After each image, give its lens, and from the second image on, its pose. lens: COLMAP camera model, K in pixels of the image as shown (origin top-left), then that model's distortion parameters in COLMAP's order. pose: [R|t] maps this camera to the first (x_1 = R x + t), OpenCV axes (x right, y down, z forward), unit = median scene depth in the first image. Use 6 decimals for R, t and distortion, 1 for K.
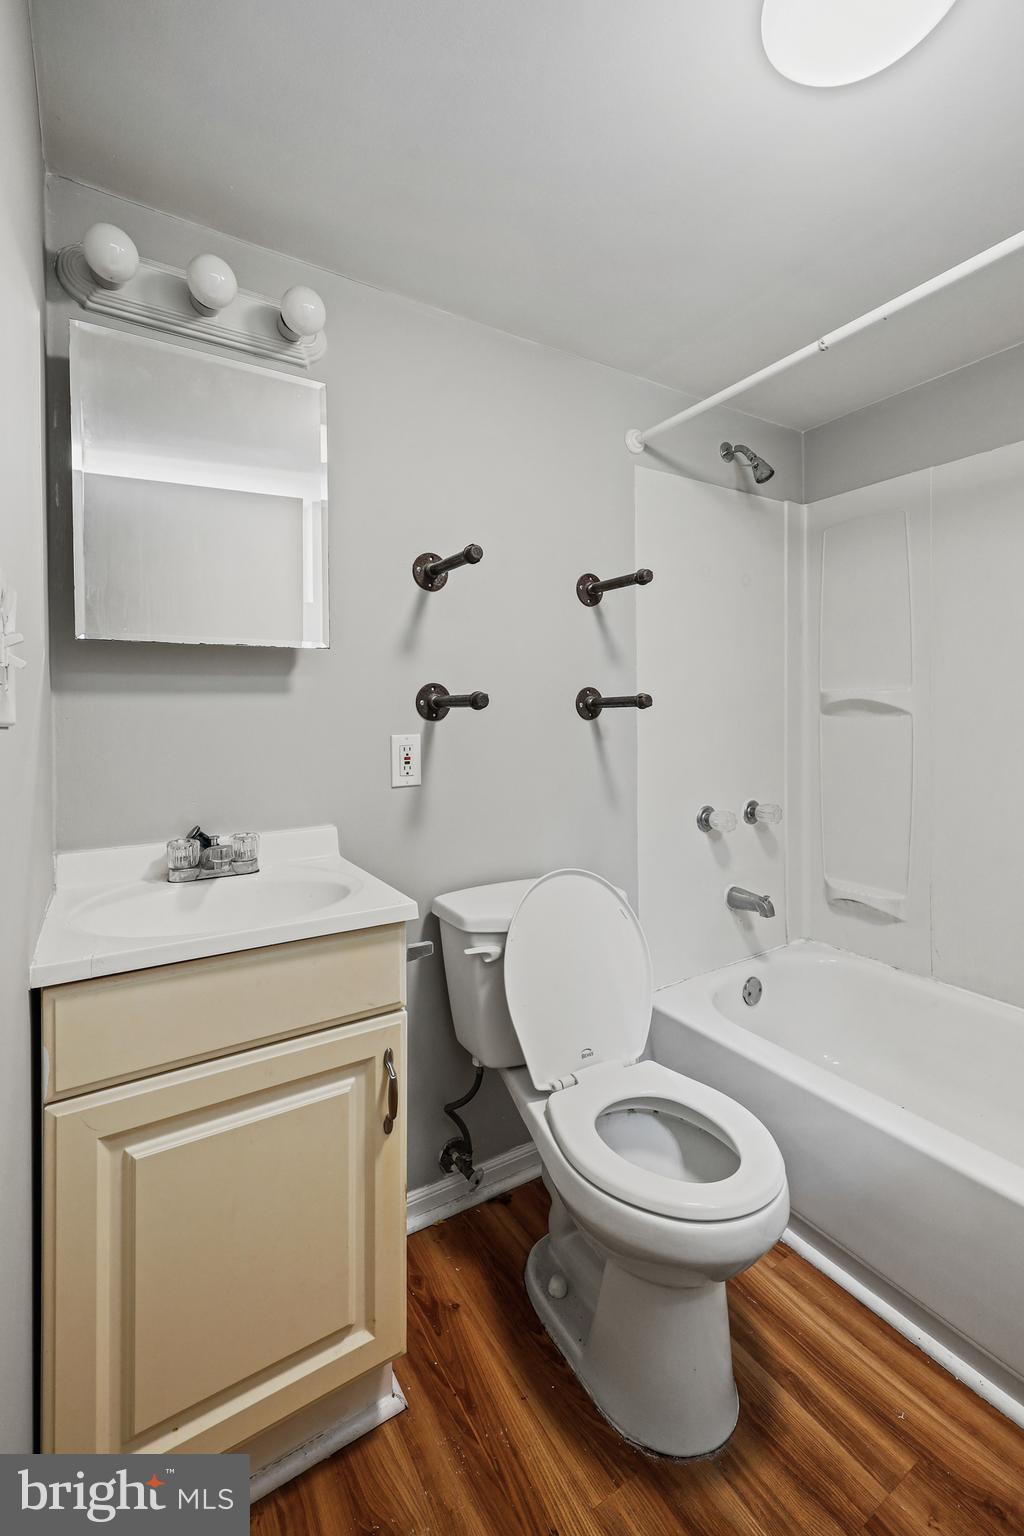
lens RADIAL K [[638.9, 0, 508.4], [0, 638.9, 769.4], [0, 0, 1]] dist [0.003468, -0.001103]
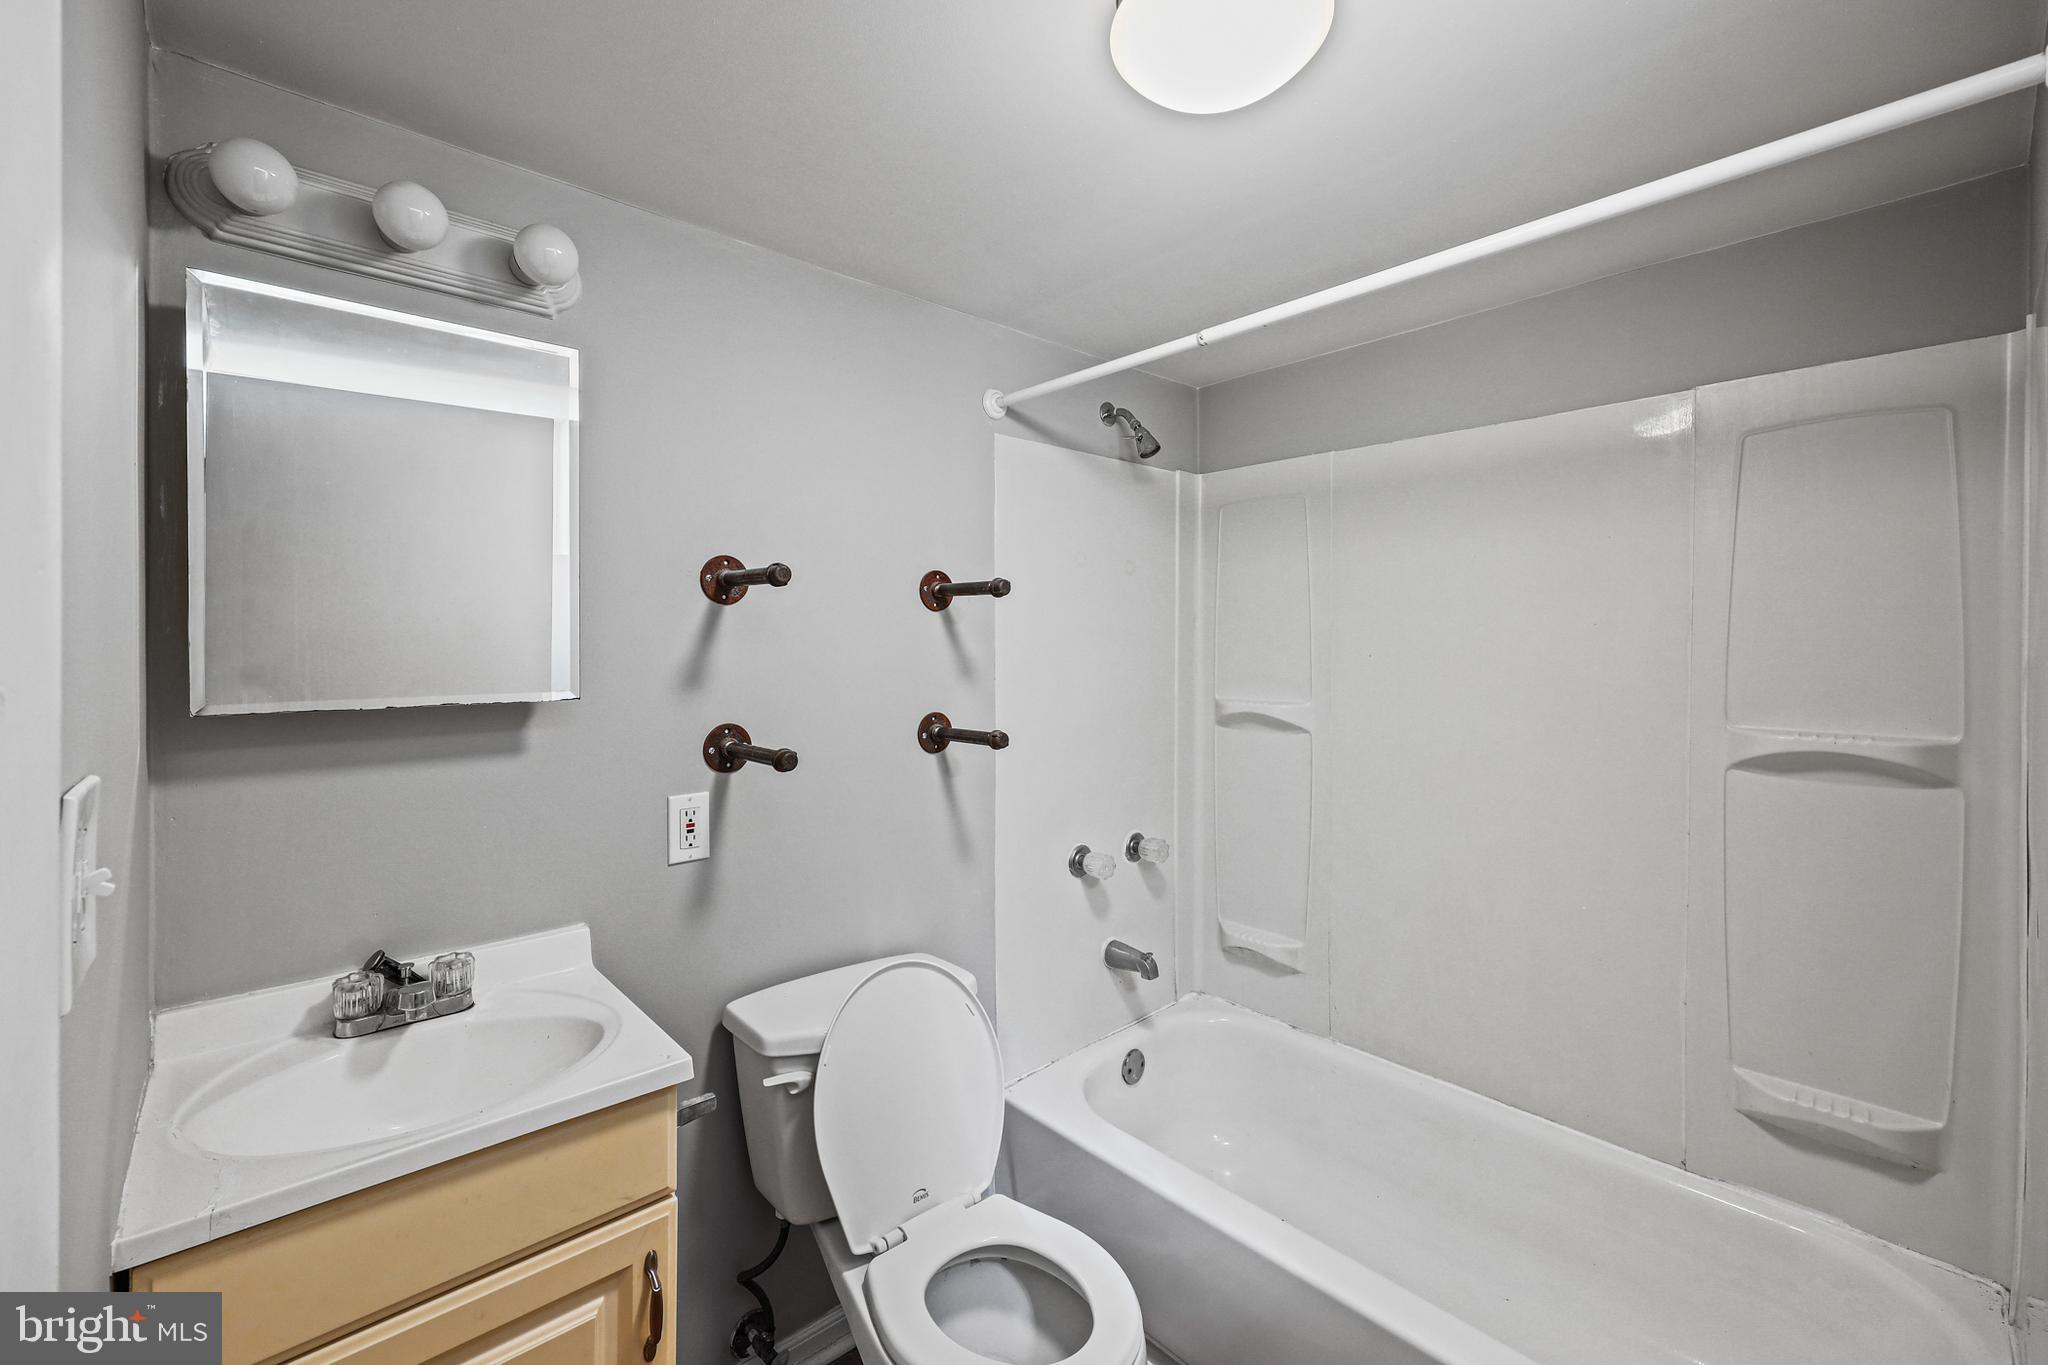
lens RADIAL K [[851.9, 0, 1027.0], [0, 851.9, 673.4], [0, 0, 1]] dist [0.003468, -0.001103]
pose [[0.983014, 0.007454, 0.183379, 0.052242], [-0.006266, 0.999955, -0.007054, -0.206251], [-0.183423, 0.005785, 0.983017, -0.085964]]
